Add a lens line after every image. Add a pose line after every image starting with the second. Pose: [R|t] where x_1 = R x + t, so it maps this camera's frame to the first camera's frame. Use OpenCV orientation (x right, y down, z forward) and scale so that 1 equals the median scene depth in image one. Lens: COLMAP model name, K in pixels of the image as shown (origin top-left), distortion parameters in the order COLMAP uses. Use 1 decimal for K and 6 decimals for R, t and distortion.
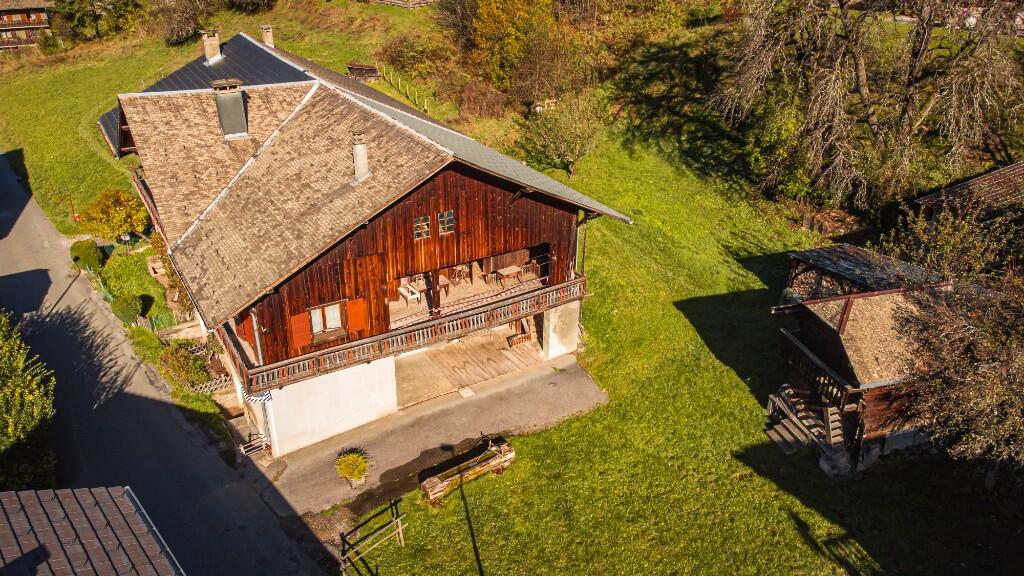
lens RADIAL K [[726.0, 0, 530.5], [0, 726.0, 286.6], [0, 0, 1]] dist [0.040399, -0.000602]
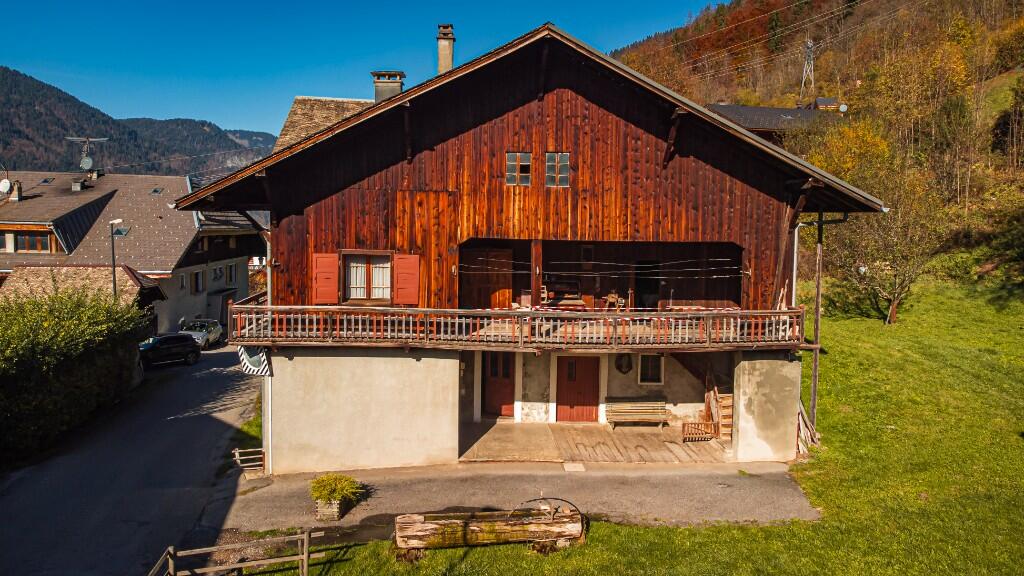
lens RADIAL K [[769.9, 0, 512.0], [0, 769.9, 288.0], [0, 0, 1]] dist [0.030819, 0.043209]
pose [[0.870751, 0.028228, -0.490914, 0.184196], [-0.212366, 0.922032, -0.323663, 0.231169], [0.443502, 0.386083, 0.808855, 0.394545]]
